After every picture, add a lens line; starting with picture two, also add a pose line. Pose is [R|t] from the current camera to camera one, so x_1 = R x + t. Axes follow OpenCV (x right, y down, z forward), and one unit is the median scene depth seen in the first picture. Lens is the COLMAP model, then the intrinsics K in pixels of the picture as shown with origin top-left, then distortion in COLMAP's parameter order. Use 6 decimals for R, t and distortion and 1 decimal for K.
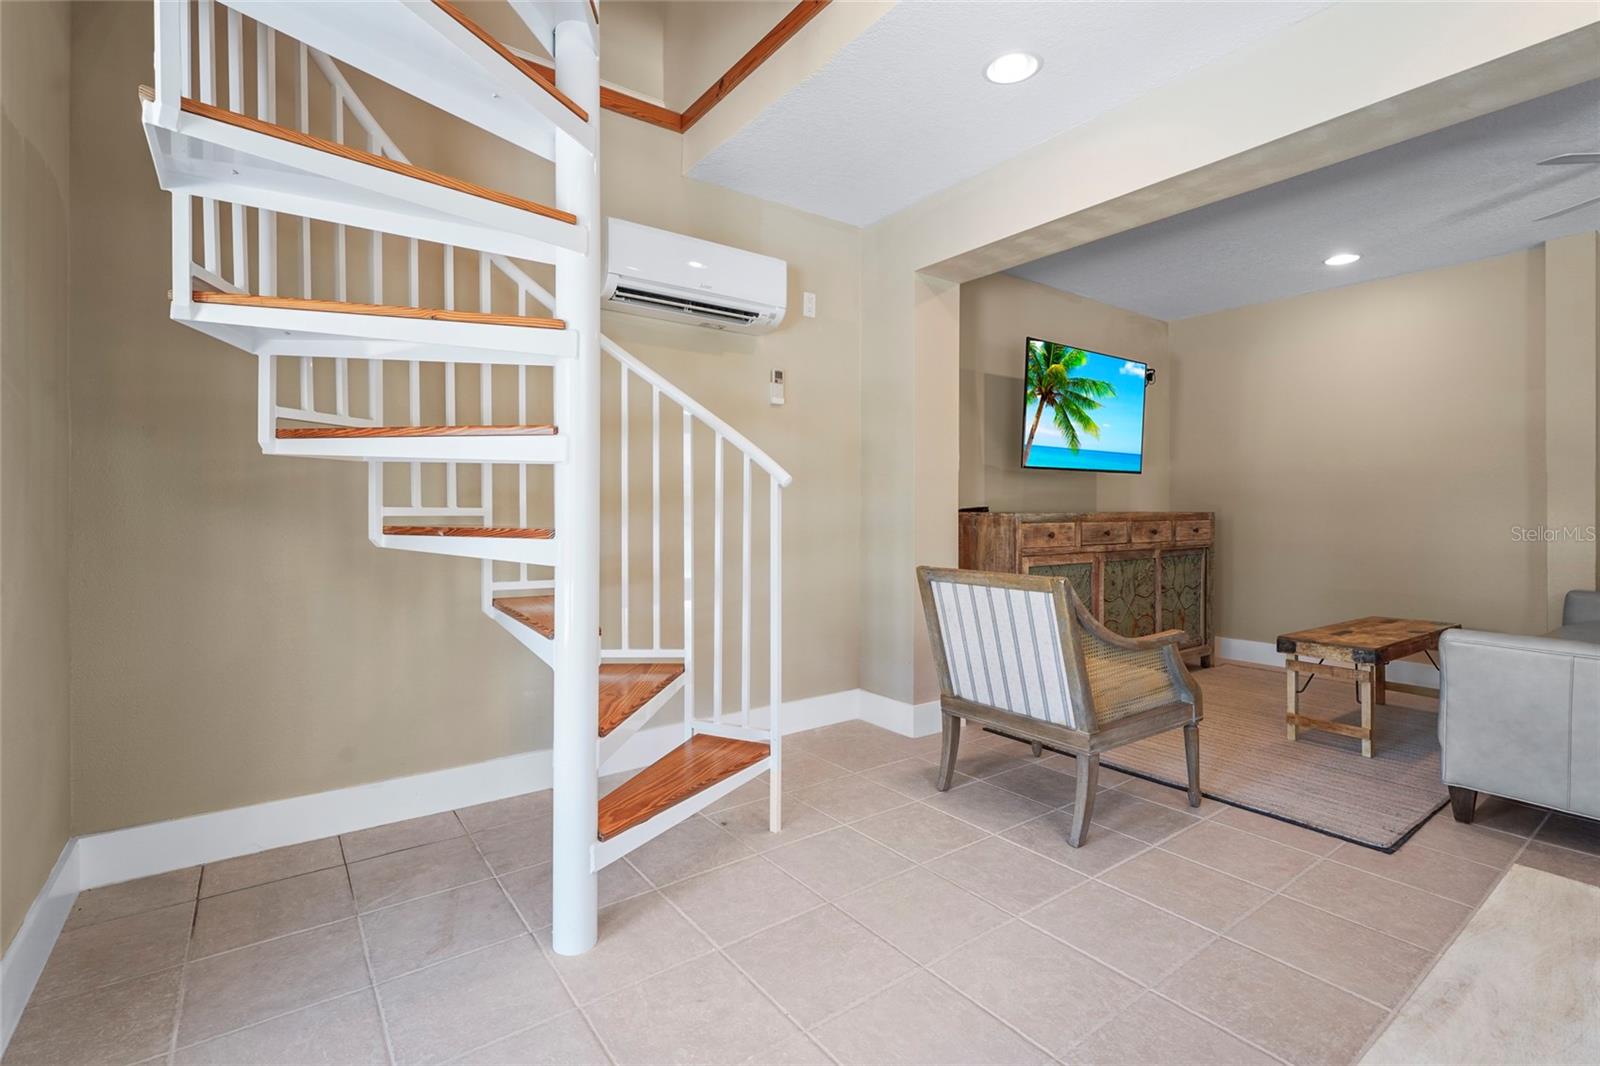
lens RADIAL K [[727.0, 0, 792.3], [0, 727.0, 511.2], [0, 0, 1]] dist [-0.002150, 0.000552]
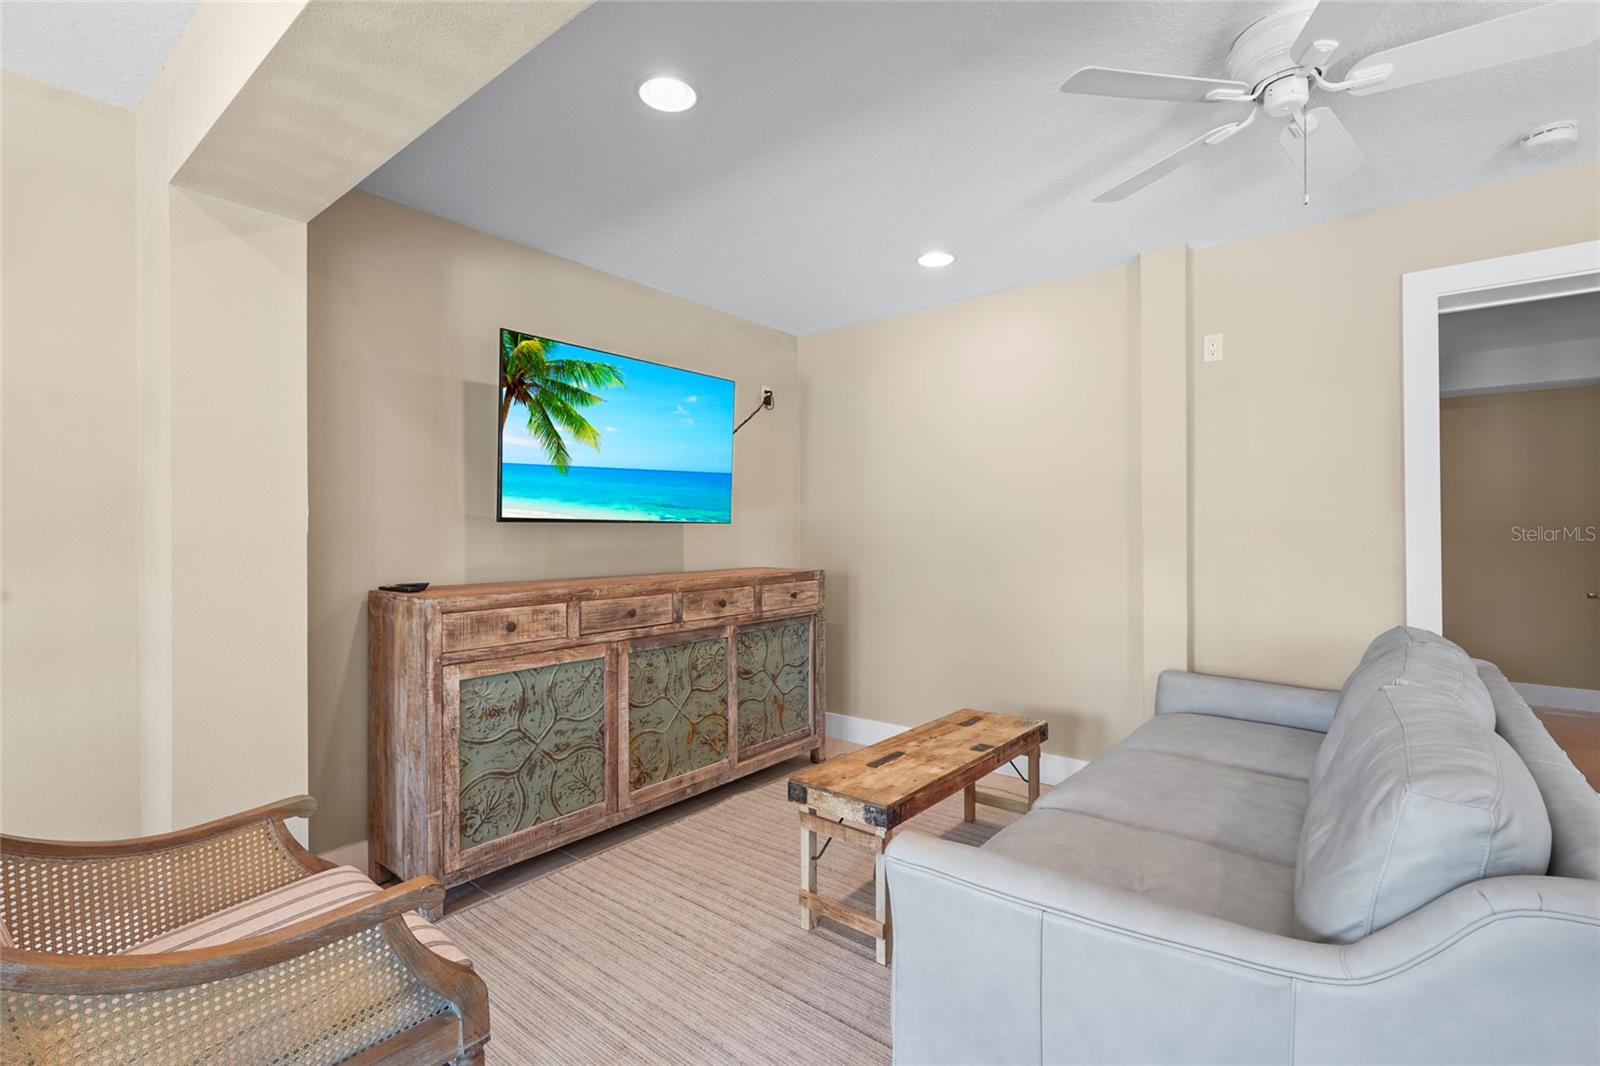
lens RADIAL K [[727.0, 0, 793.1], [0, 727.0, 533.5], [0, 0, 1]] dist [-0.002150, 0.000552]
pose [[0.964955, -0.005192, 0.262364, 0.399835], [0.005377, 0.999986, 0.000015, -0.046719], [-0.262360, 0.001396, 0.964969, 0.274213]]
